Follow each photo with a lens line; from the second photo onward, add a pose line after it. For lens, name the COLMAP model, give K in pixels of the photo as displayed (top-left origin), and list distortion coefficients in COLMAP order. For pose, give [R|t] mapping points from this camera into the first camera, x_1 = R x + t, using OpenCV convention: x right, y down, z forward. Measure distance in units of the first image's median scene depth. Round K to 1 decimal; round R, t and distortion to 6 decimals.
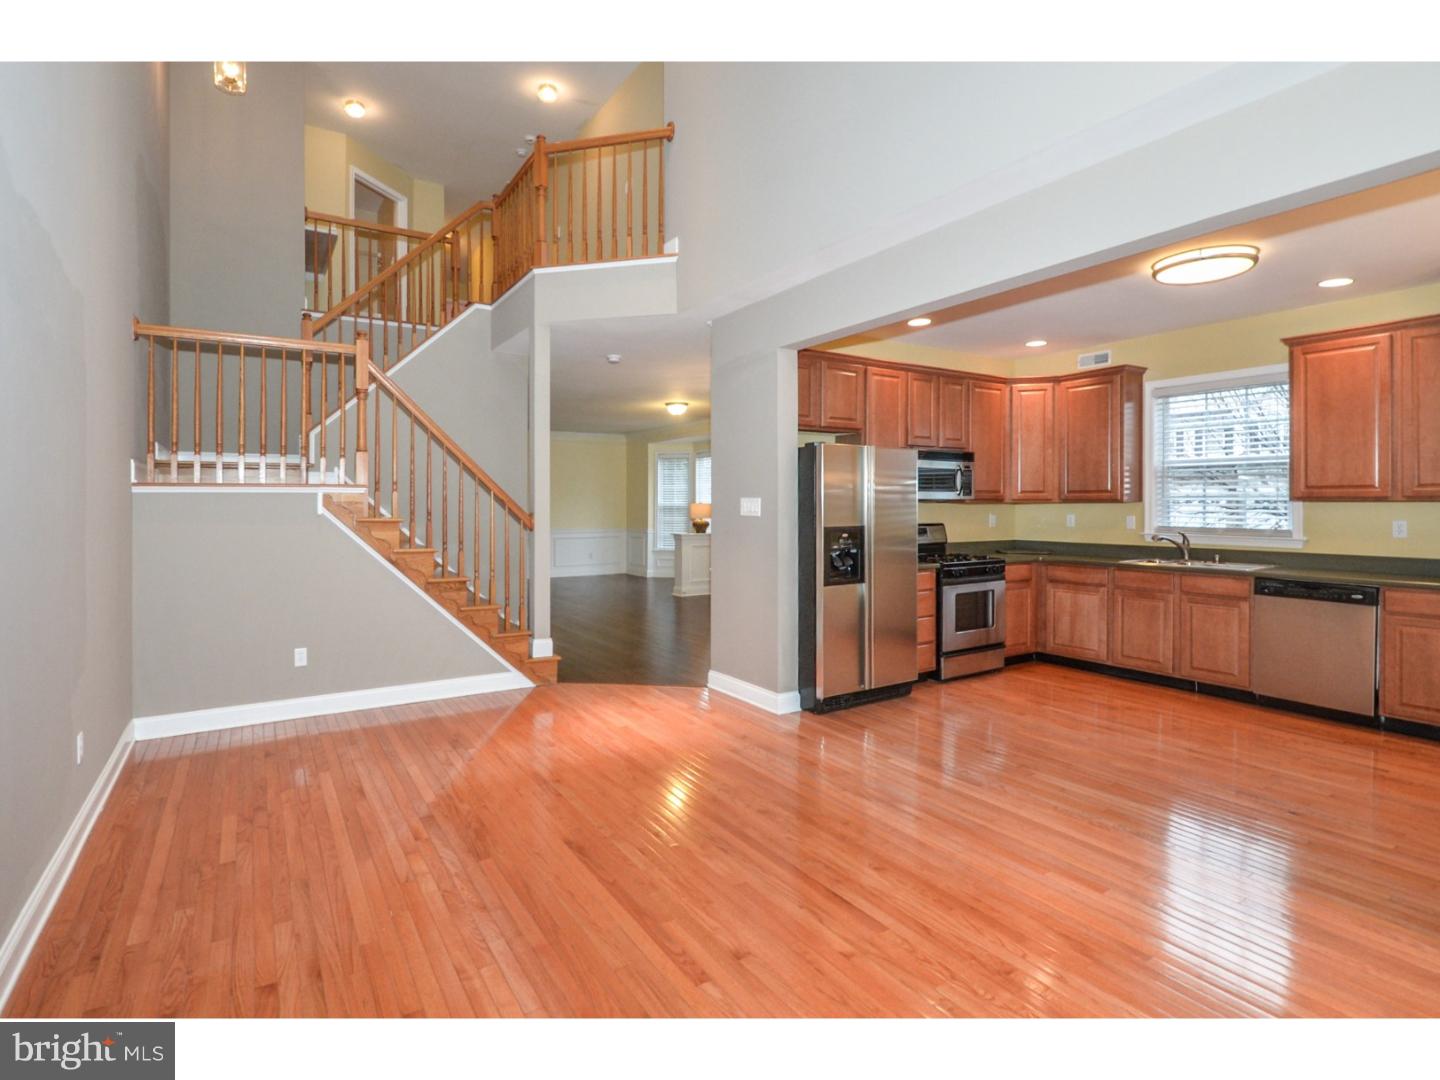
lens RADIAL K [[665.6, 0, 717.5], [0, 665.6, 511.6], [0, 0, 1]] dist [0.002530, 0.000184]
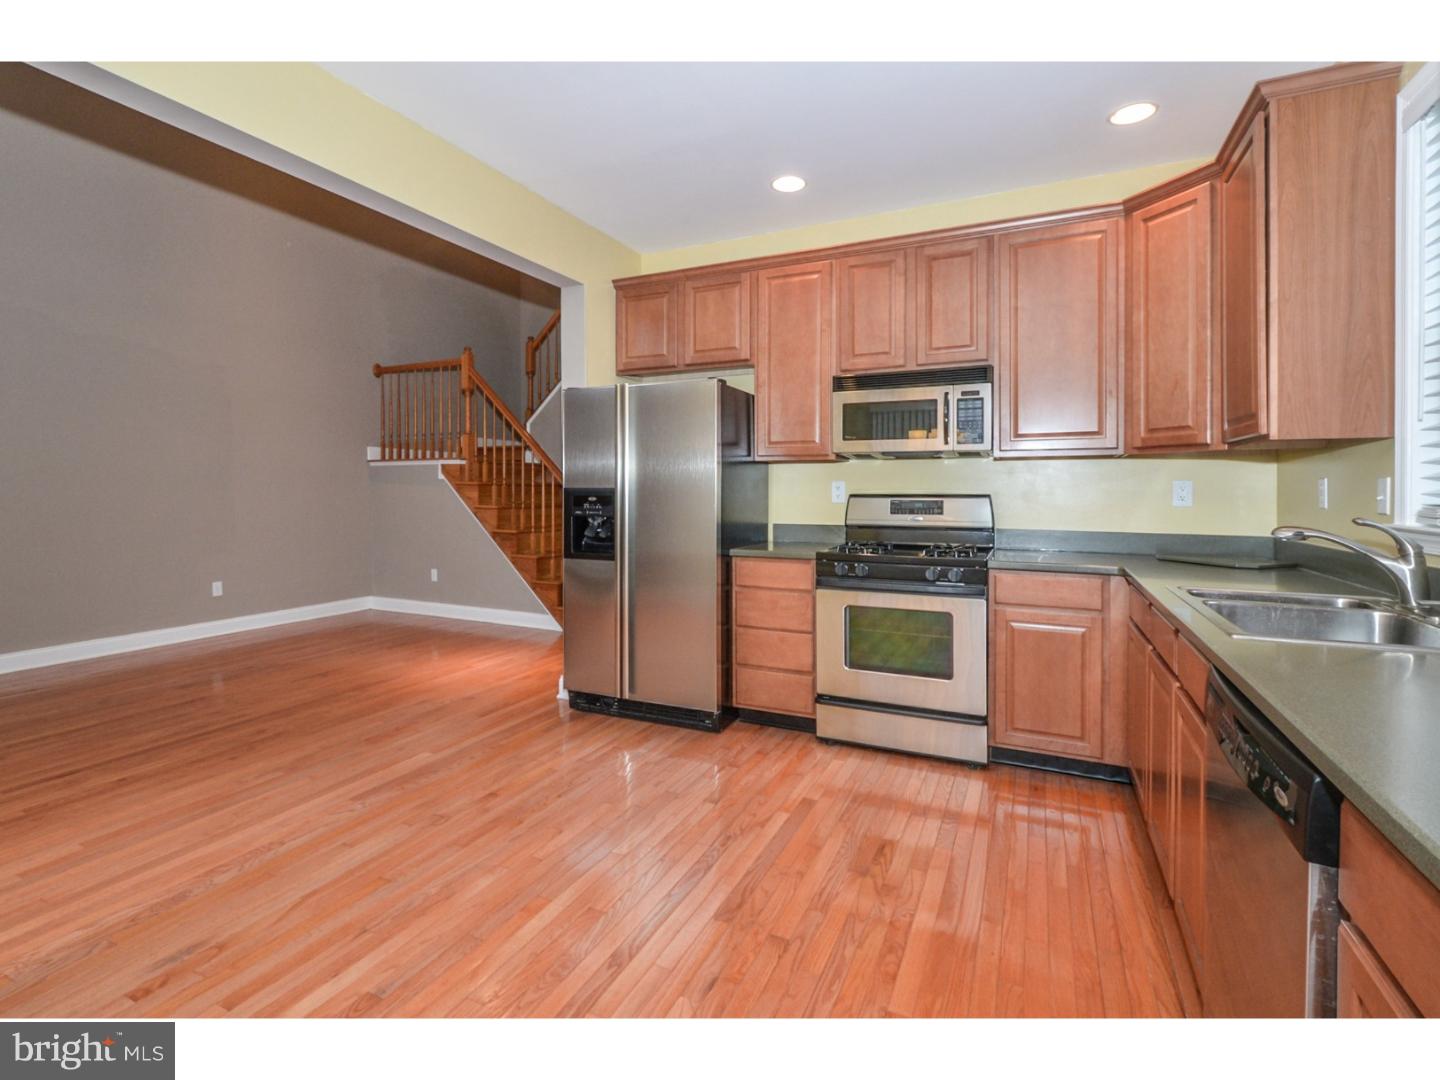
lens RADIAL K [[680.0, 0, 713.1], [0, 680.0, 489.6], [0, 0, 1]] dist [-0.015277, 0.000017]
pose [[0.568836, 0.005472, -0.822433, 0.917191], [-0.011856, 0.999929, -0.001548, 0.022927], [0.822366, 0.010631, 0.568860, 0.625123]]
